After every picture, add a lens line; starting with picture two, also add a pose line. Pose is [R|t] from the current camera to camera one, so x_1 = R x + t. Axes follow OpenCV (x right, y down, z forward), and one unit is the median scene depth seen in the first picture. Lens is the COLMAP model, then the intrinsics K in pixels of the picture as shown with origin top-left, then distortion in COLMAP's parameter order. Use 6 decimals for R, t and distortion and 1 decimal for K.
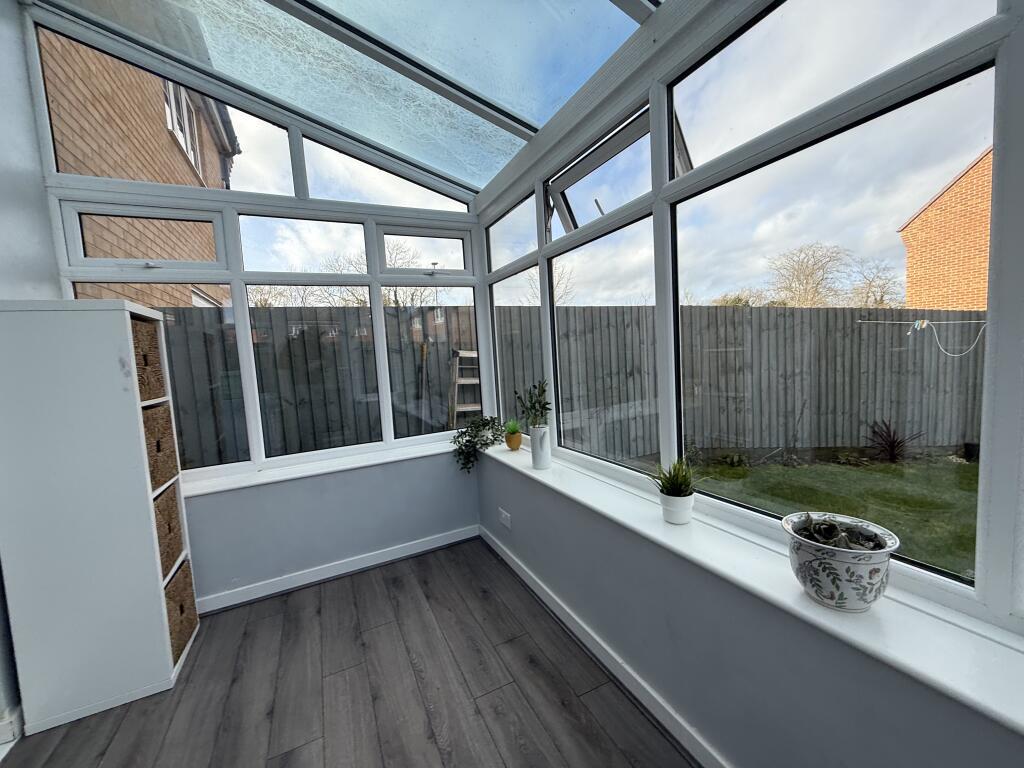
lens RADIAL K [[403.9, 0, 509.0], [0, 403.9, 380.4], [0, 0, 1]] dist [0.000878, 0.000185]
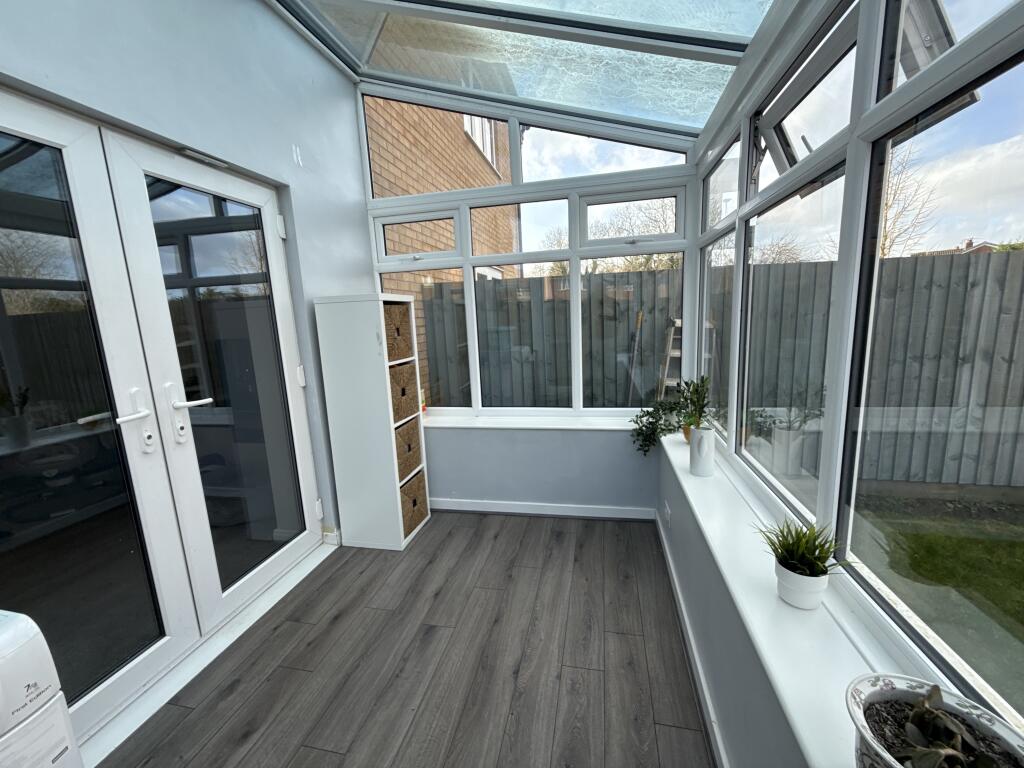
lens RADIAL K [[403.9, 0, 515.5], [0, 403.9, 381.0], [0, 0, 1]] dist [0.000878, 0.000185]
pose [[0.793306, 0.126370, -0.595564, 0.243121], [-0.050012, 0.988442, 0.143116, -0.081388], [0.606766, -0.083750, 0.790456, 0.080021]]
